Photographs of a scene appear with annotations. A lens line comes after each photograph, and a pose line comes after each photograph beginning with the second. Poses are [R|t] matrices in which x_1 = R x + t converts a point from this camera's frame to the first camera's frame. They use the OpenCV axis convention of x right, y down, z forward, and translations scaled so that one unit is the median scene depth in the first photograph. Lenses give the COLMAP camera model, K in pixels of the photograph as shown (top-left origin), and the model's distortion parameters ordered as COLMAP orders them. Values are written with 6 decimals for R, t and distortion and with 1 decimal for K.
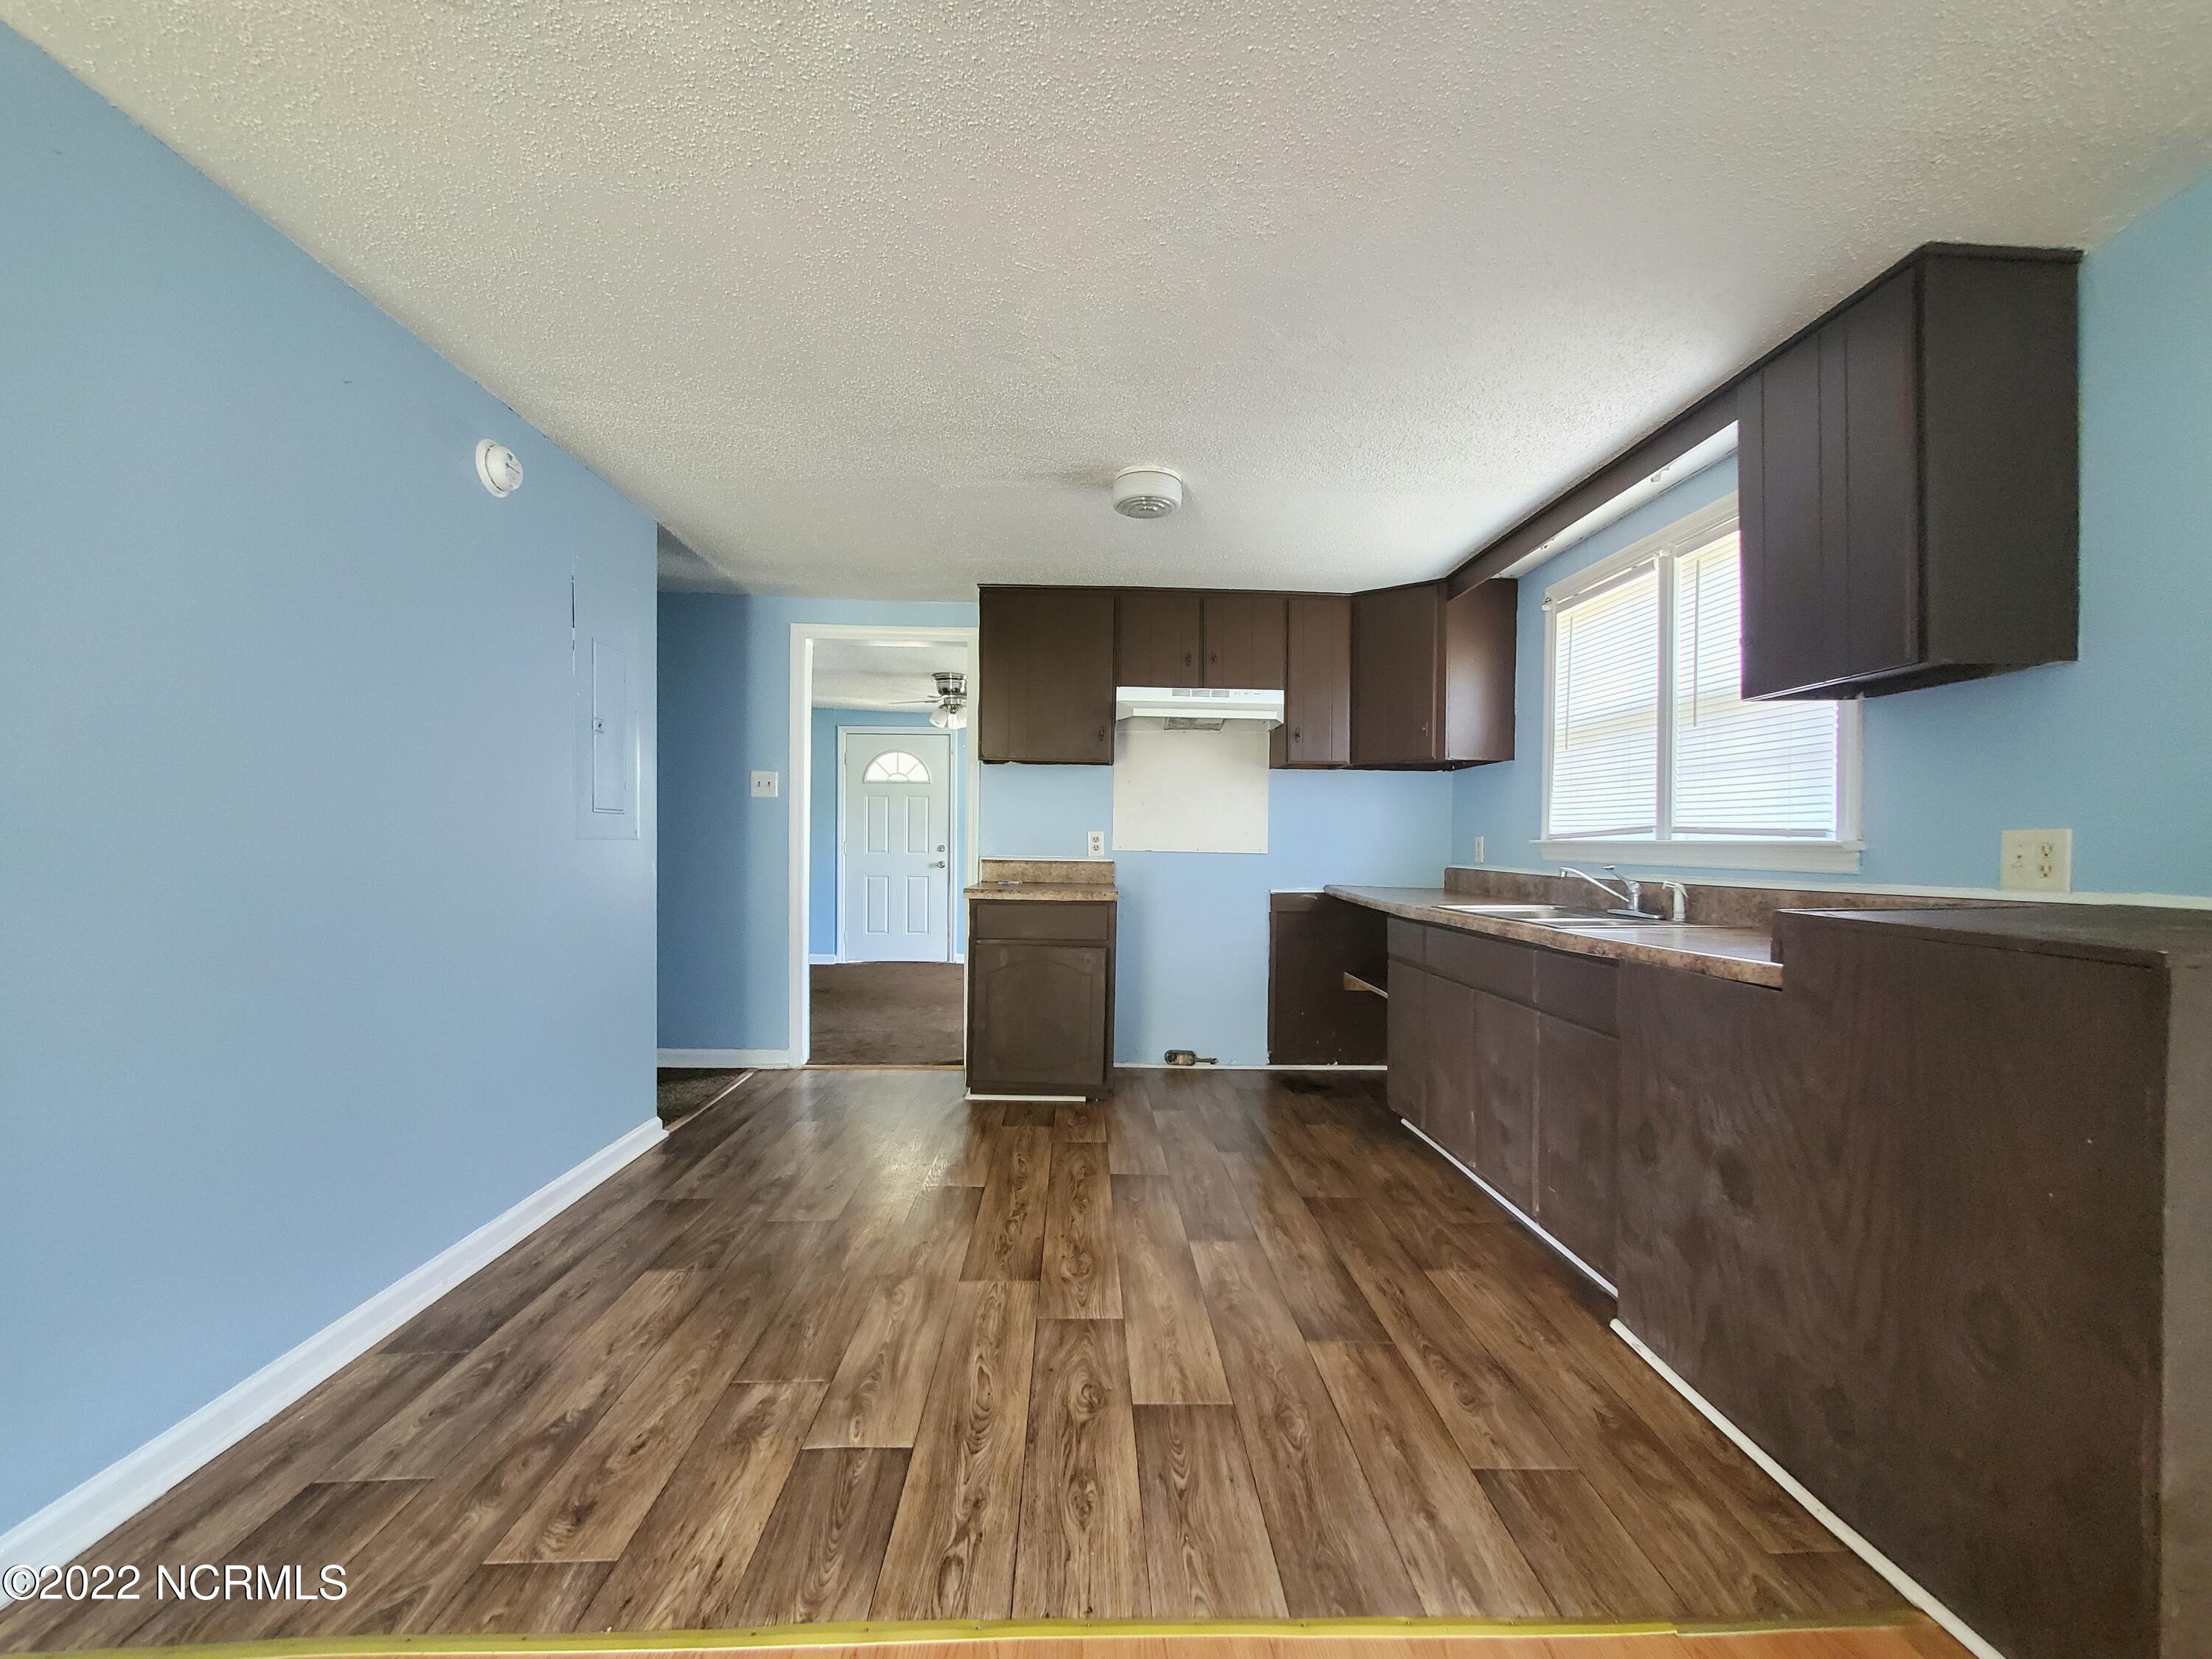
lens RADIAL K [[881.8, 0, 1111.9], [0, 881.8, 855.4], [0, 0, 1]] dist [-0.001057, 0.000787]
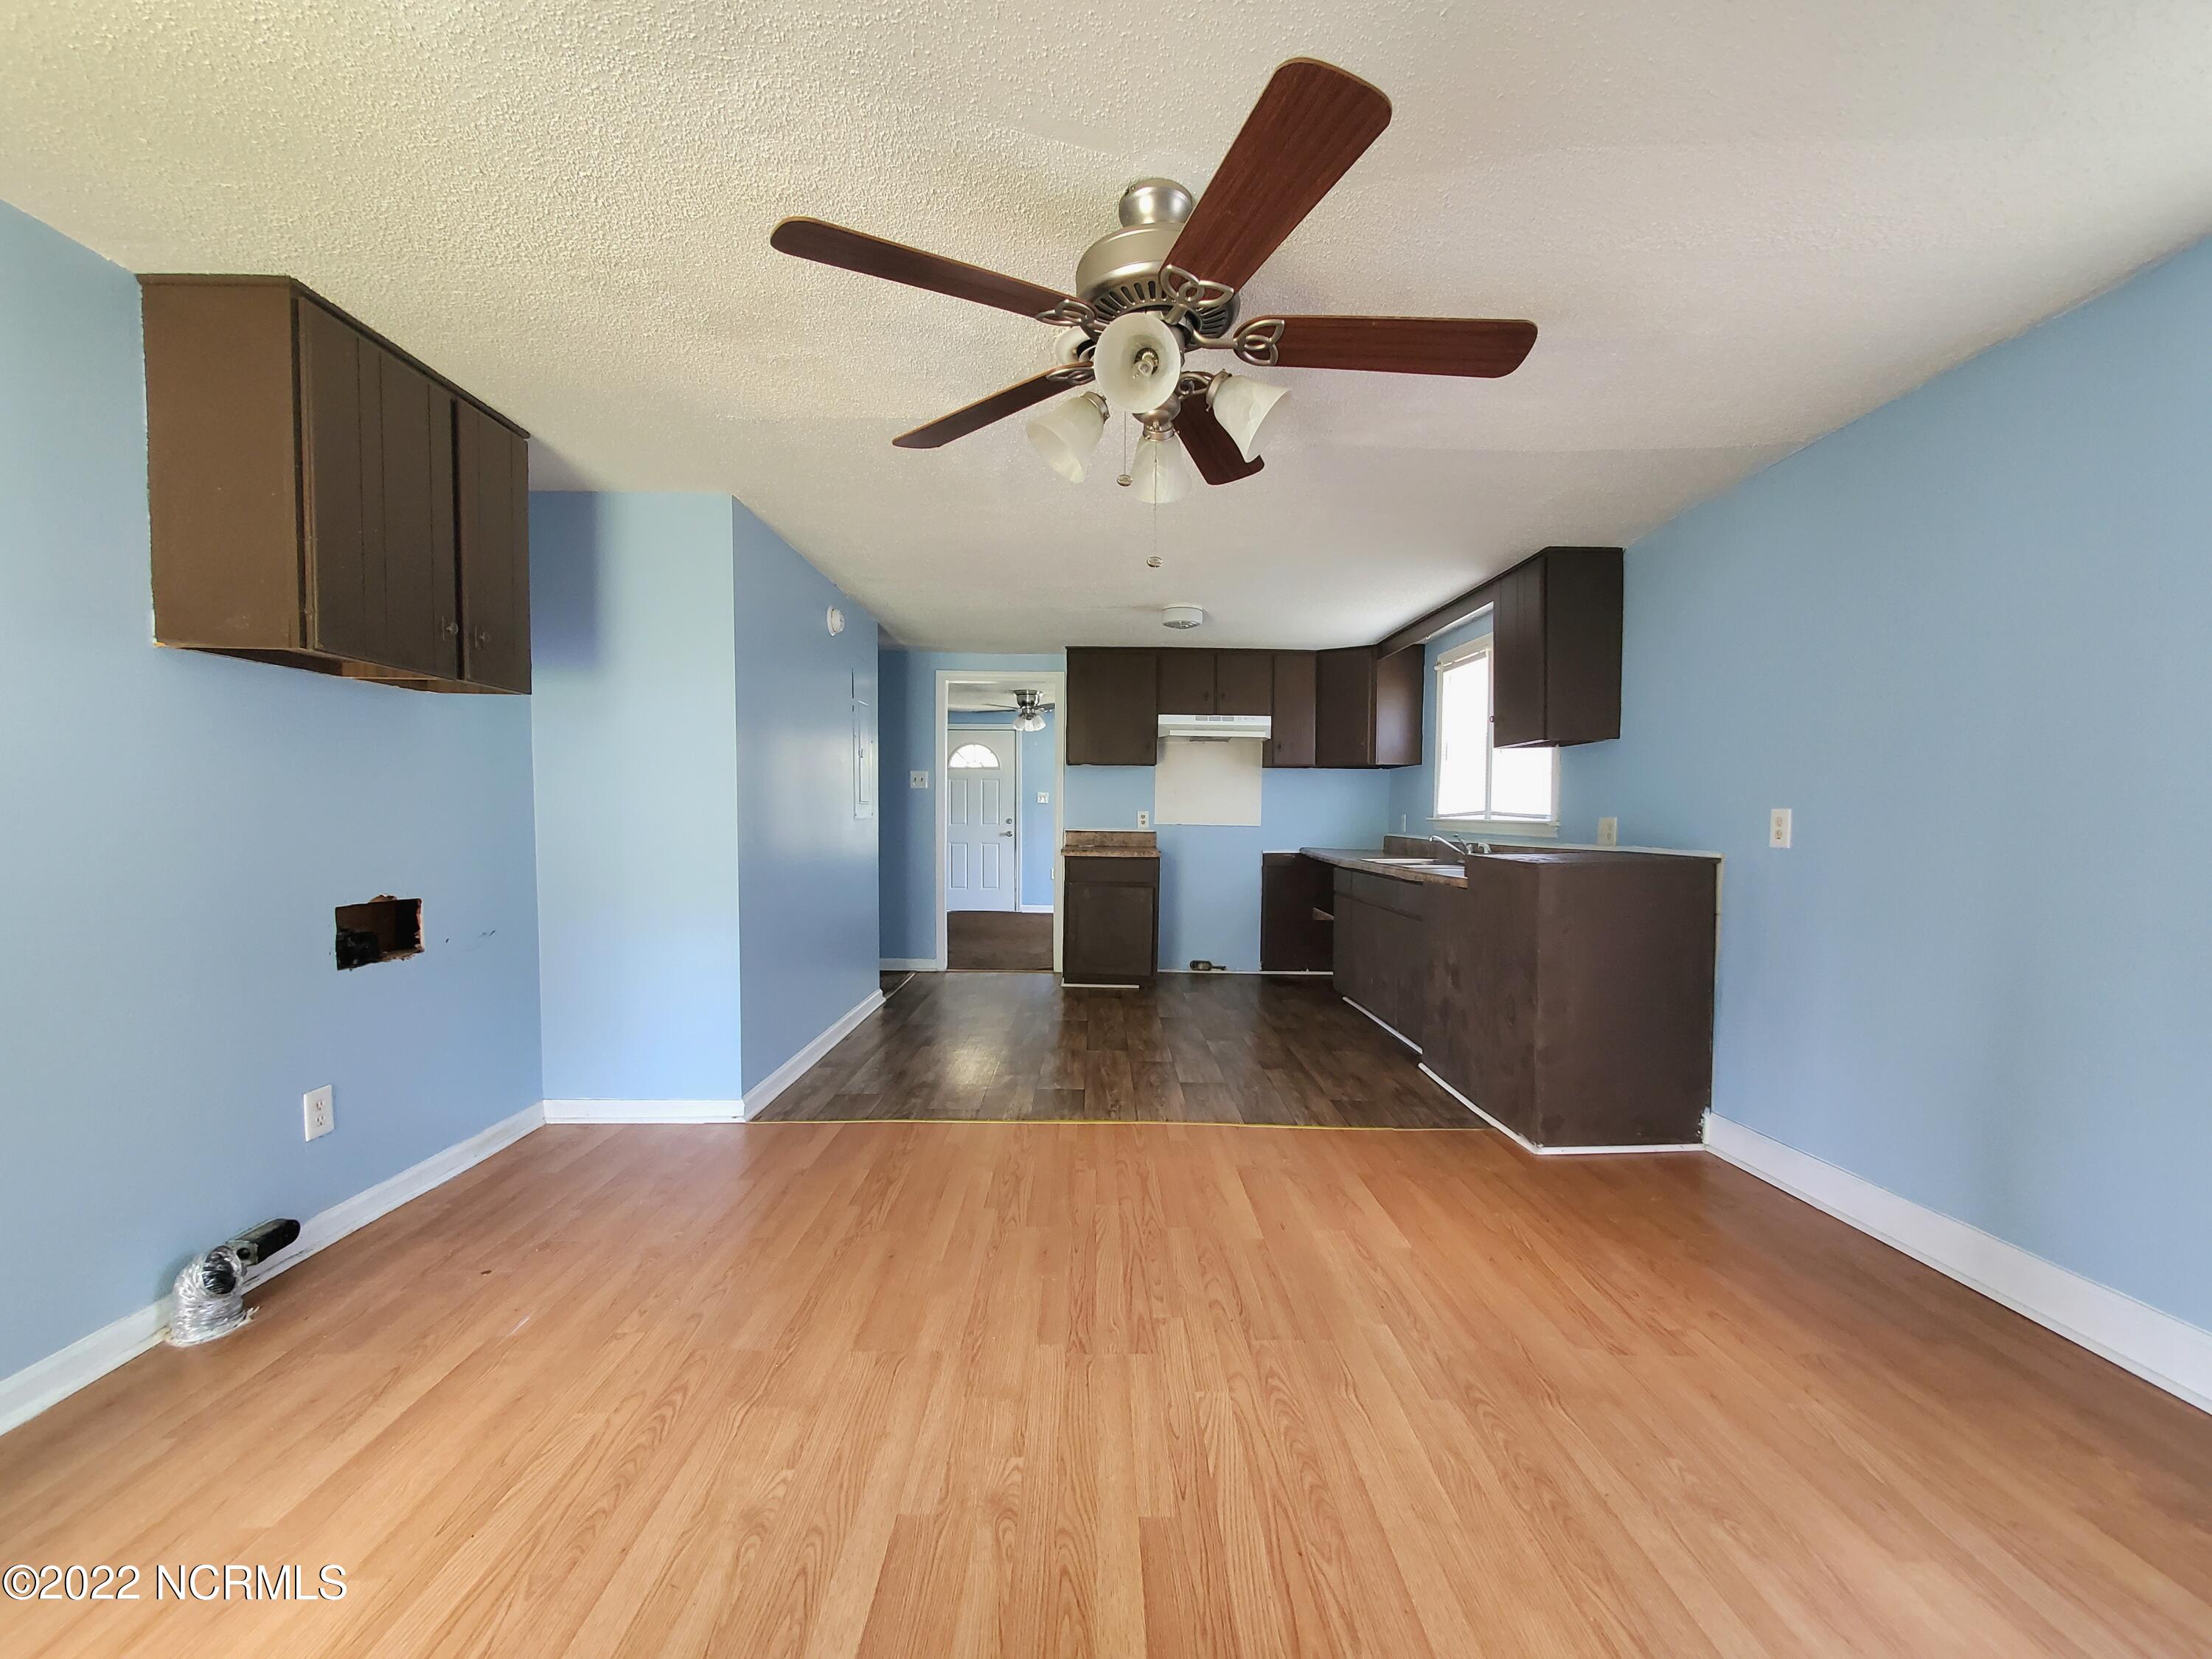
lens RADIAL K [[881.8, 0, 1111.9], [0, 881.8, 855.4], [0, 0, 1]] dist [-0.001057, 0.000787]
pose [[0.999783, -0.000759, -0.020798, -0.047790], [0.001486, 0.999388, 0.034954, -0.006268], [0.020759, -0.034978, 0.999172, -0.562200]]
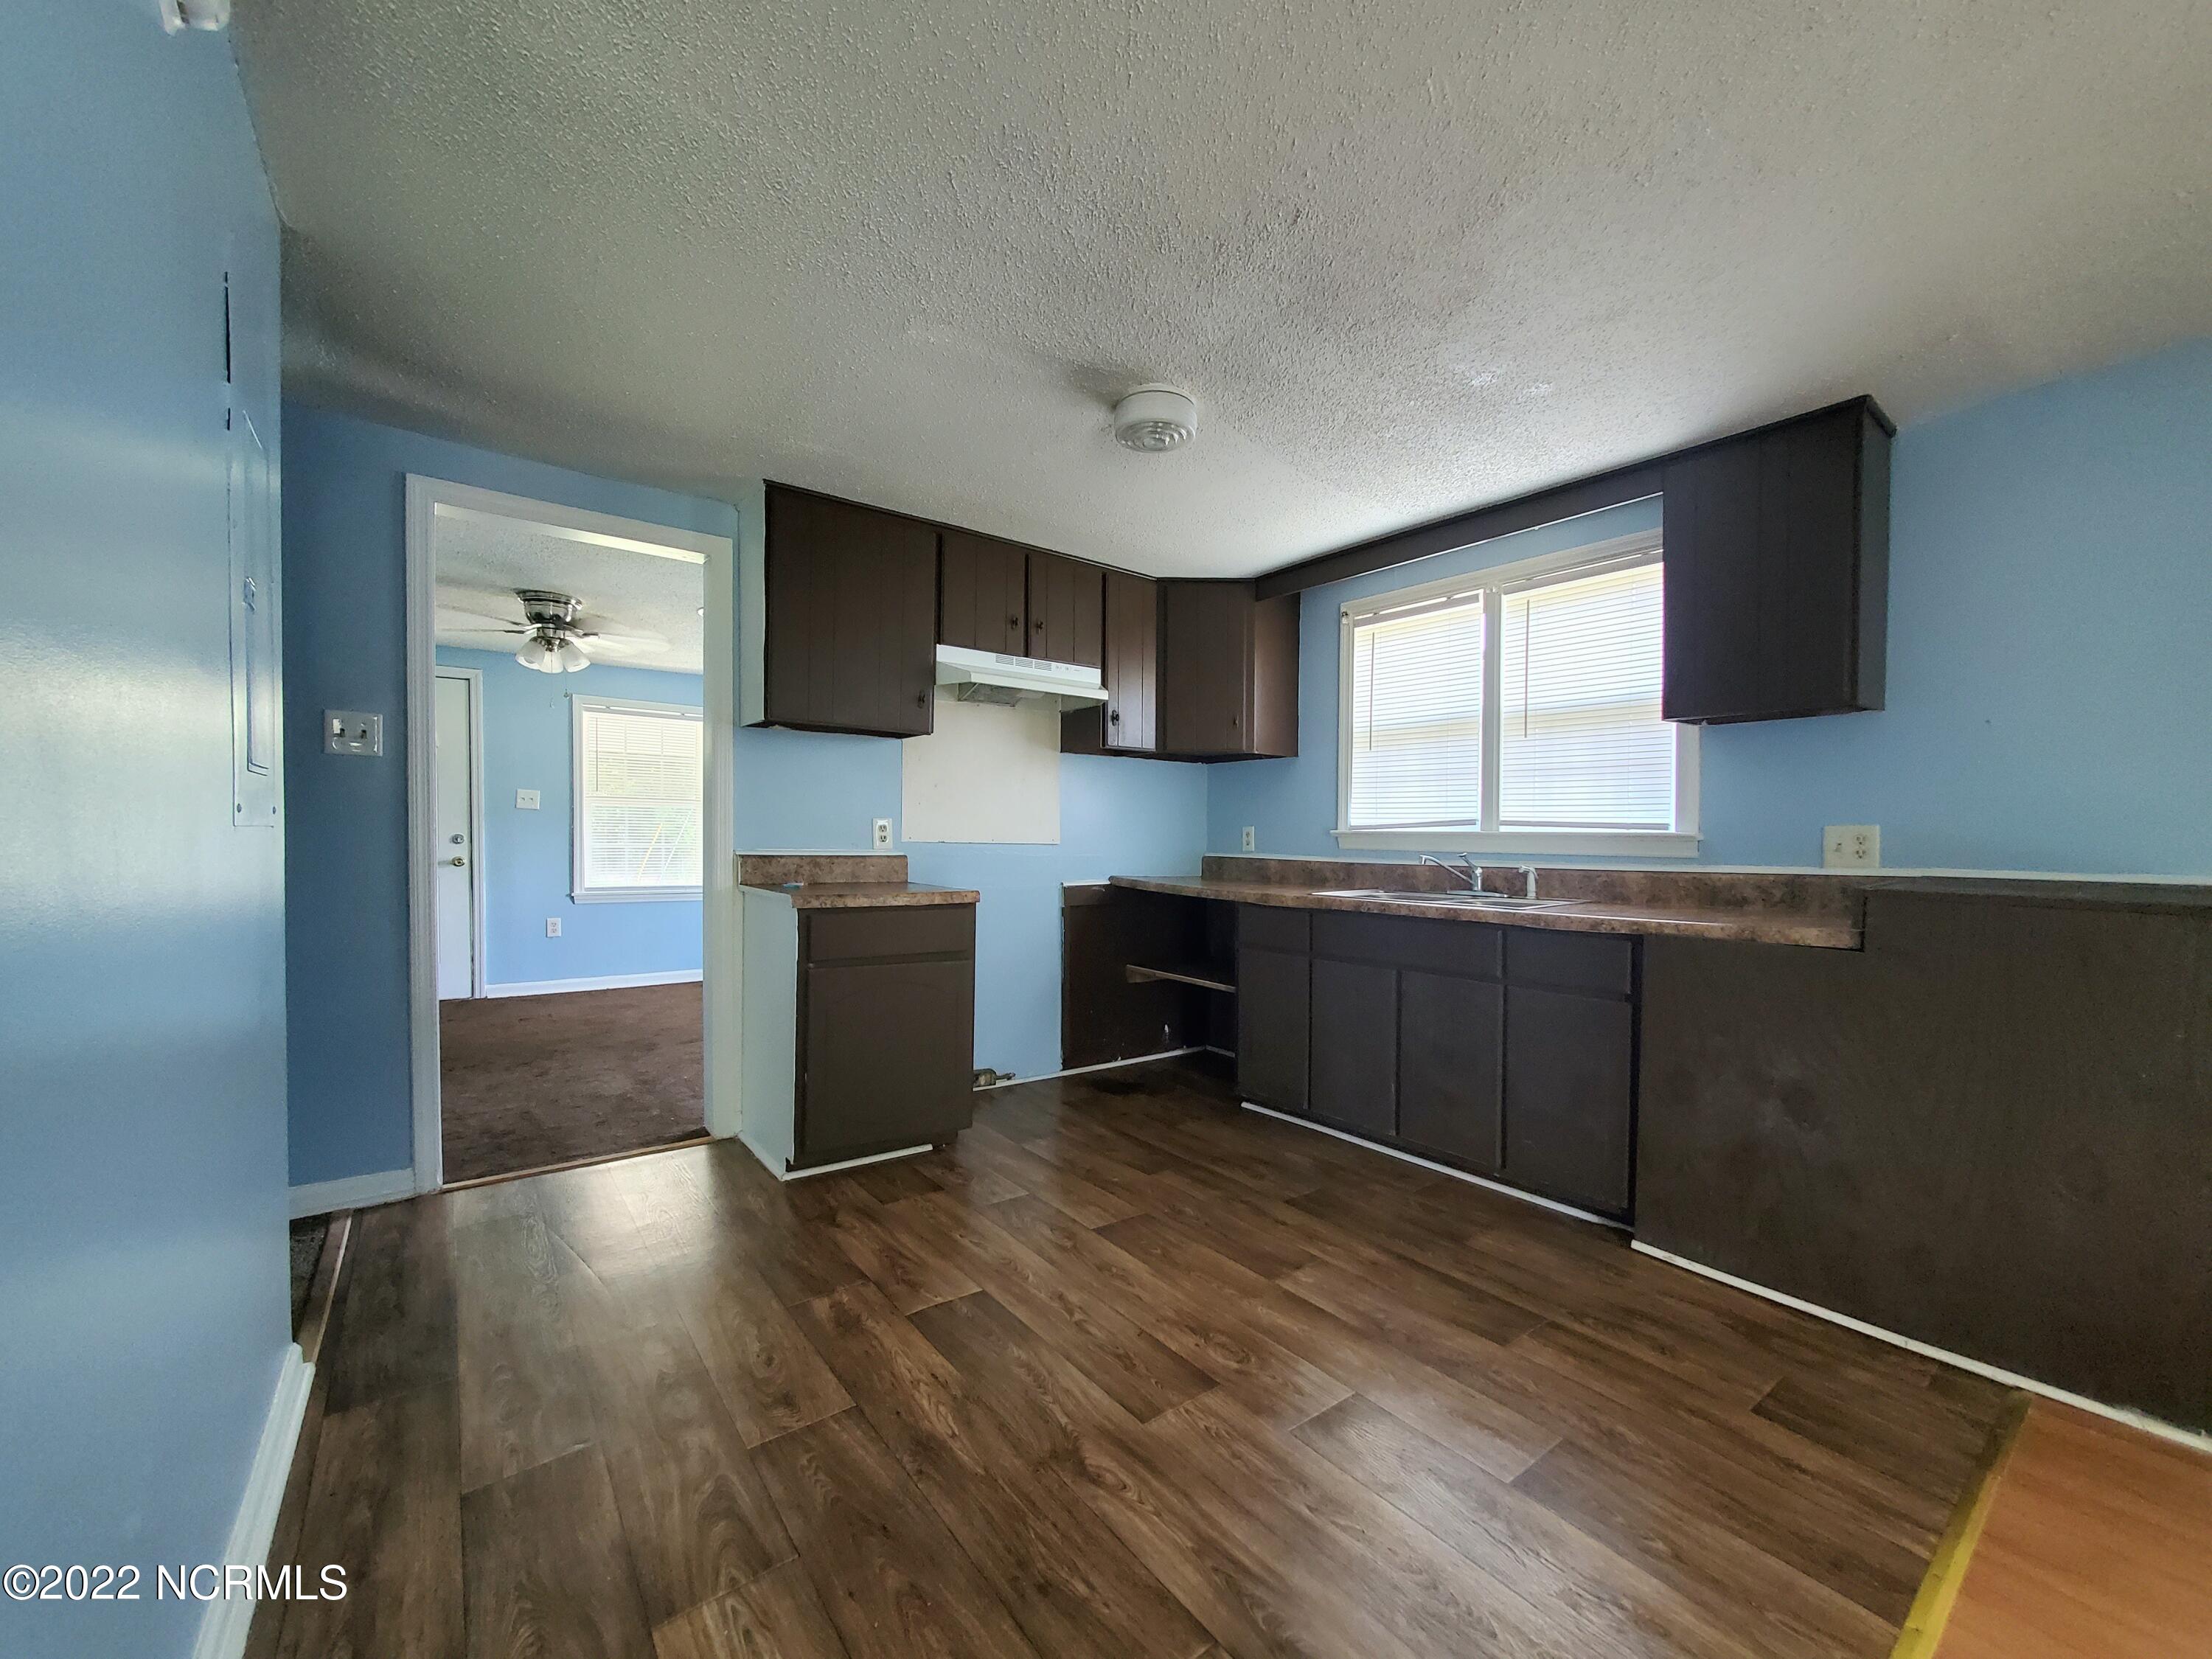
lens RADIAL K [[882.4, 0, 1116.8], [0, 882.4, 857.8], [0, 0, 1]] dist [0.003527, -0.000902]
pose [[0.816859, -0.016347, 0.576606, -0.379266], [0.006725, 0.999800, 0.018817, -0.005918], [-0.576799, -0.011493, 0.816805, 0.251861]]
